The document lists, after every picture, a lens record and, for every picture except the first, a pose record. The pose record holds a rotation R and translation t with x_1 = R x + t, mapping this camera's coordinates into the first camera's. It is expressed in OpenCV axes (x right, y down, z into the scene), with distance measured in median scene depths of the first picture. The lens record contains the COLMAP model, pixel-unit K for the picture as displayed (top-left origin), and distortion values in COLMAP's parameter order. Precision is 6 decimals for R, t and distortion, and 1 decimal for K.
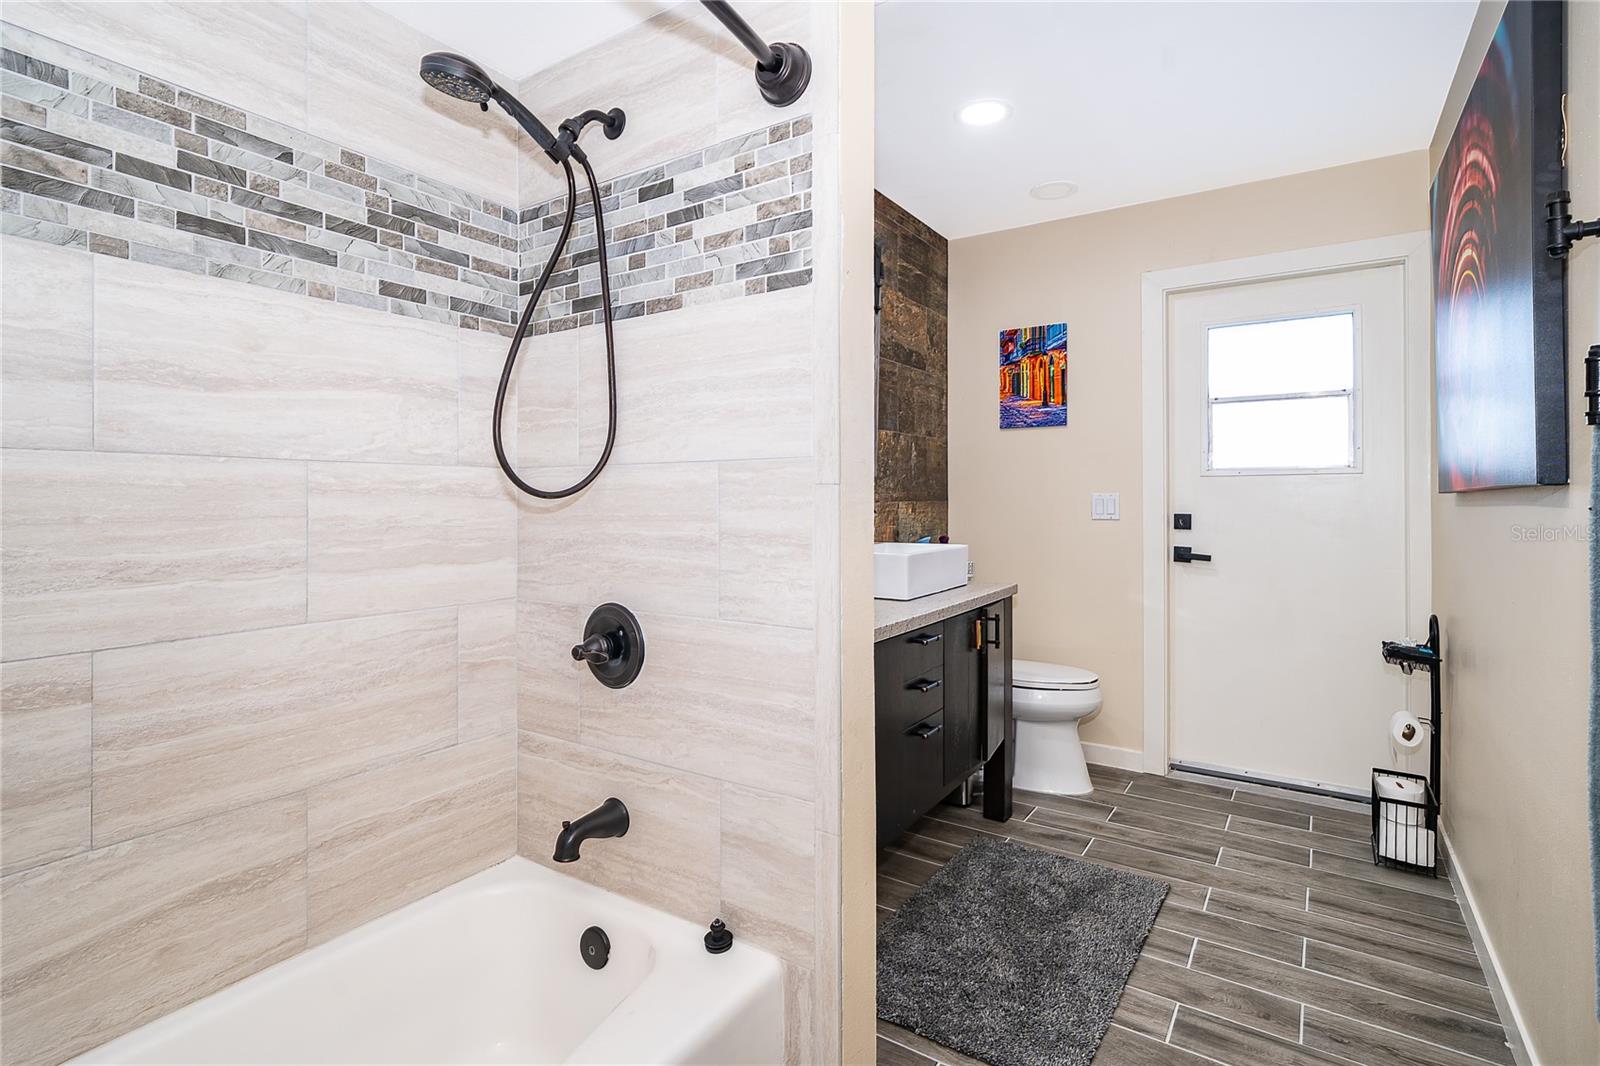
lens RADIAL K [[750.8, 0, 805.7], [0, 750.8, 488.7], [0, 0, 1]] dist [0.001872, -0.000334]
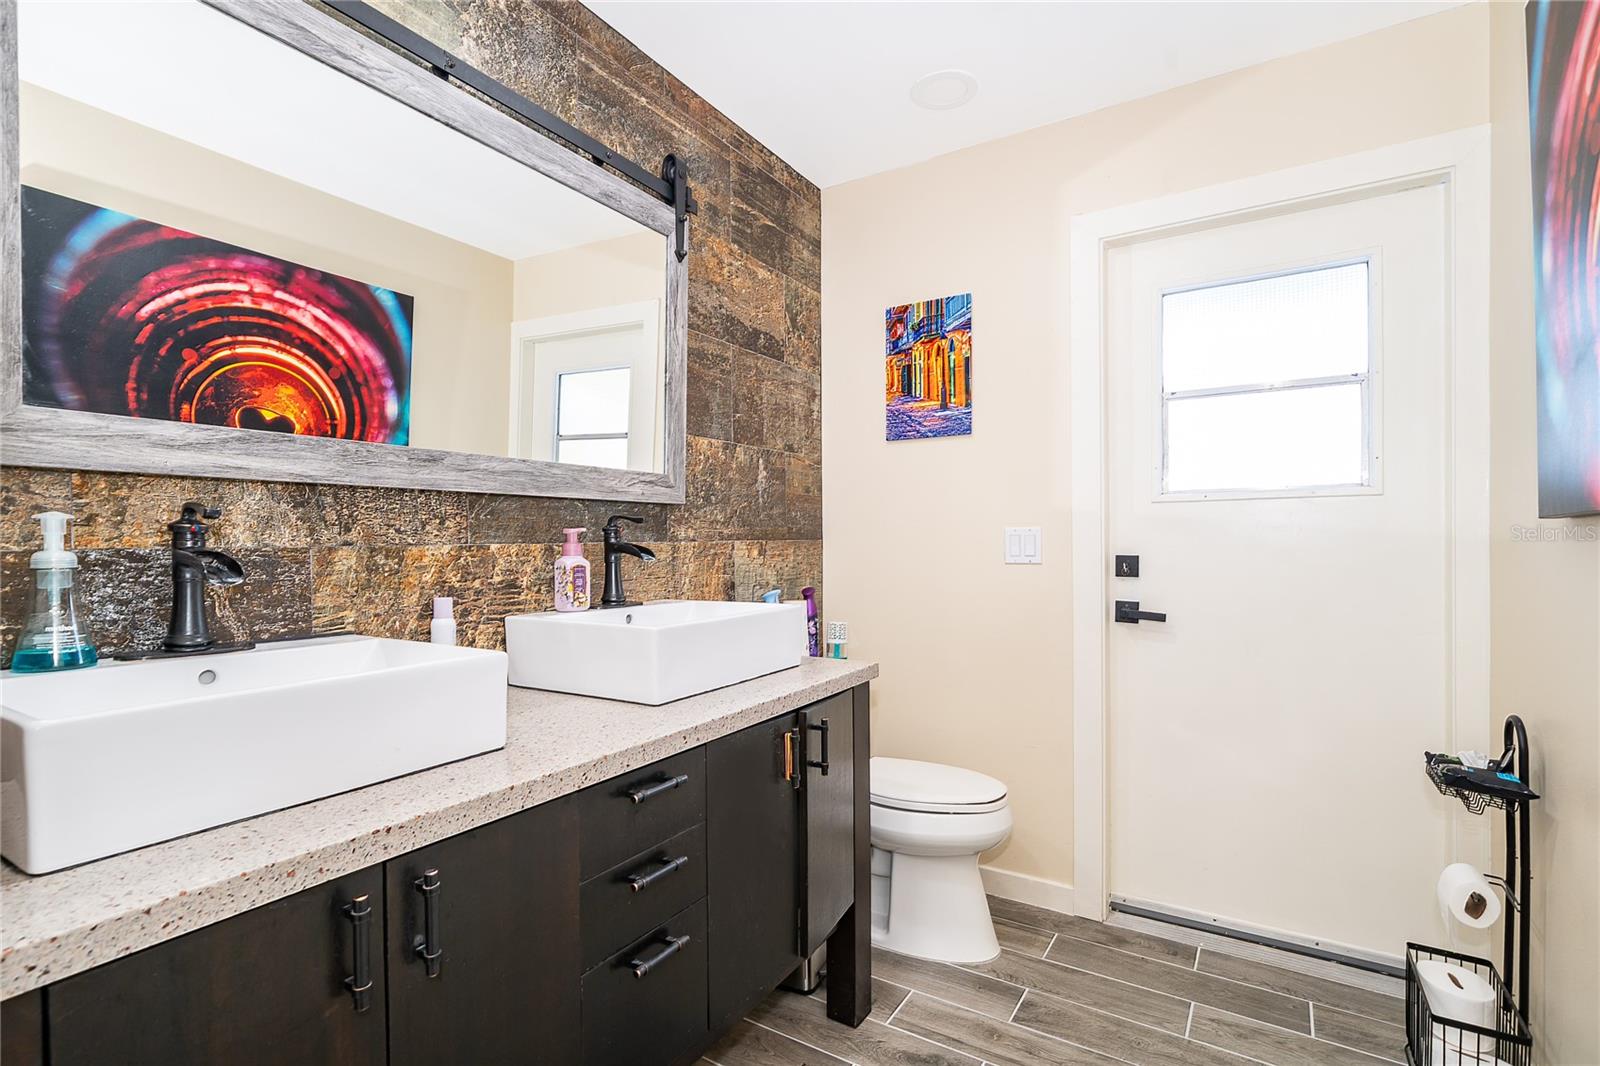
lens RADIAL K [[750.8, 0, 802.2], [0, 750.8, 540.5], [0, 0, 1]] dist [0.001872, -0.000334]
pose [[0.999319, -0.005974, 0.036411, 0.167170], [0.005560, 0.999919, 0.011442, 0.009668], [-0.036477, -0.011232, 0.999271, 0.298281]]
